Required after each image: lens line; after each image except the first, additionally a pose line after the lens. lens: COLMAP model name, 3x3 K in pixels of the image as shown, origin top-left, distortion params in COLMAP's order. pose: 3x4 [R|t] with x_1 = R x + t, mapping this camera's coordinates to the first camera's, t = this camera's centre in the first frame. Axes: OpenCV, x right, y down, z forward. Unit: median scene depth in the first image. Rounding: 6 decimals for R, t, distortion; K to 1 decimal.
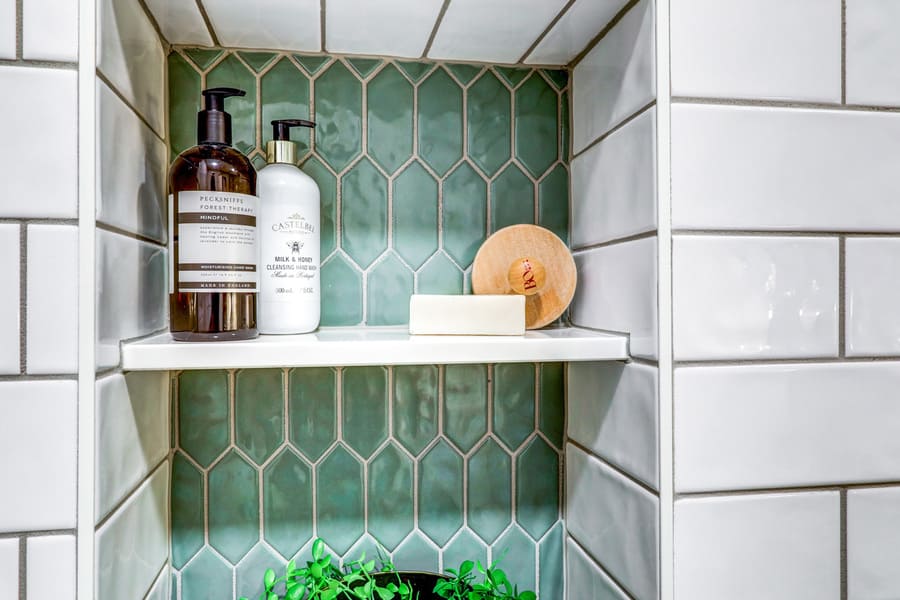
lens RADIAL K [[652.7, 0, 447.9], [0, 652.7, 298.3], [0, 0, 1]] dist [0.004452, 0.008463]
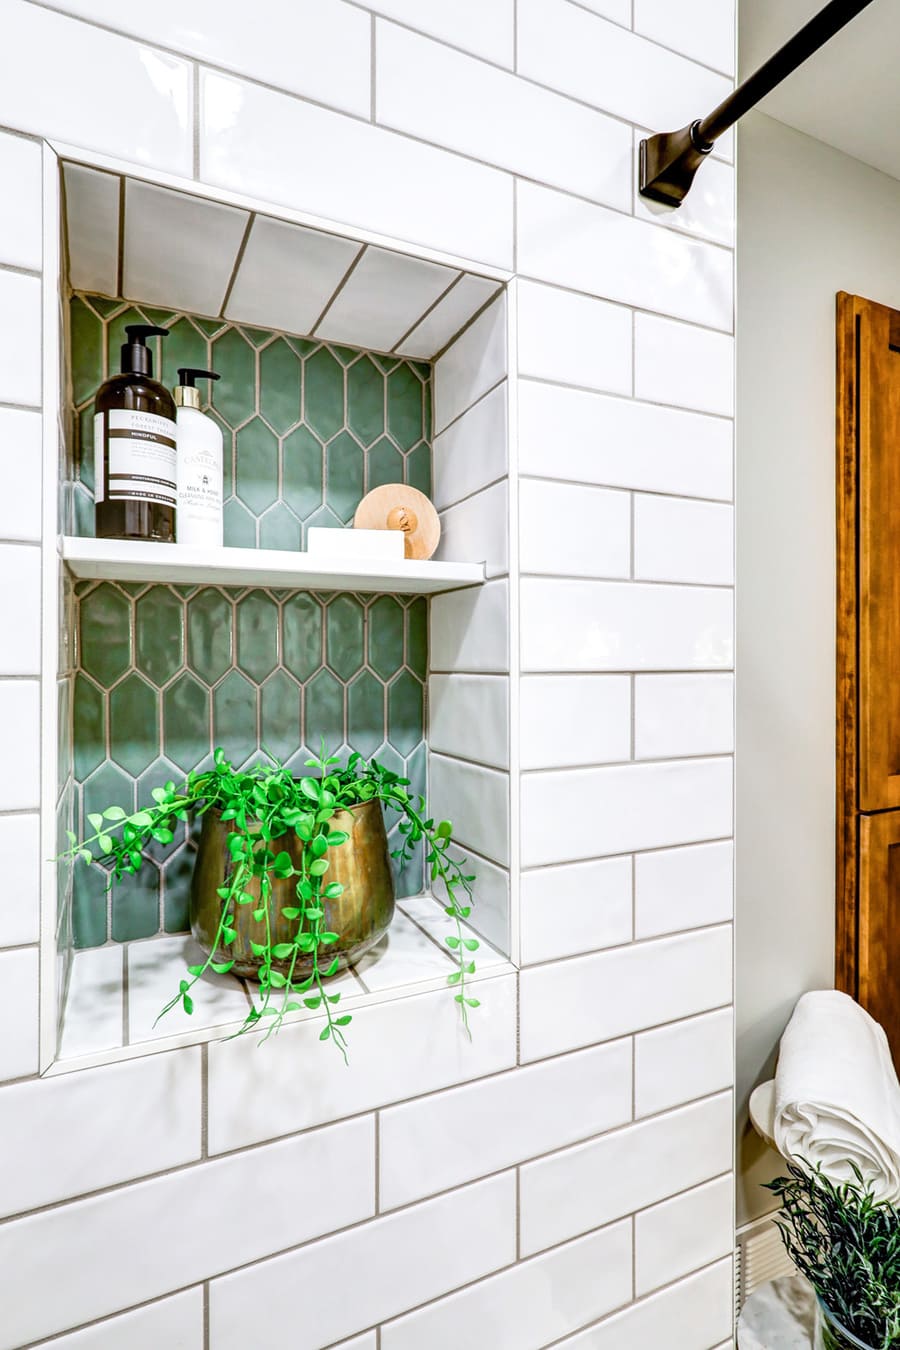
lens RADIAL K [[687.9, 0, 450.0], [0, 687.9, 672.2], [0, 0, 1]] dist [-0.001791, 0.000519]
pose [[0.962941, 0.000335, 0.269711, -0.134052], [-0.001328, 0.999993, 0.003496, 0.232280], [-0.269708, -0.003724, 0.962935, -0.248270]]
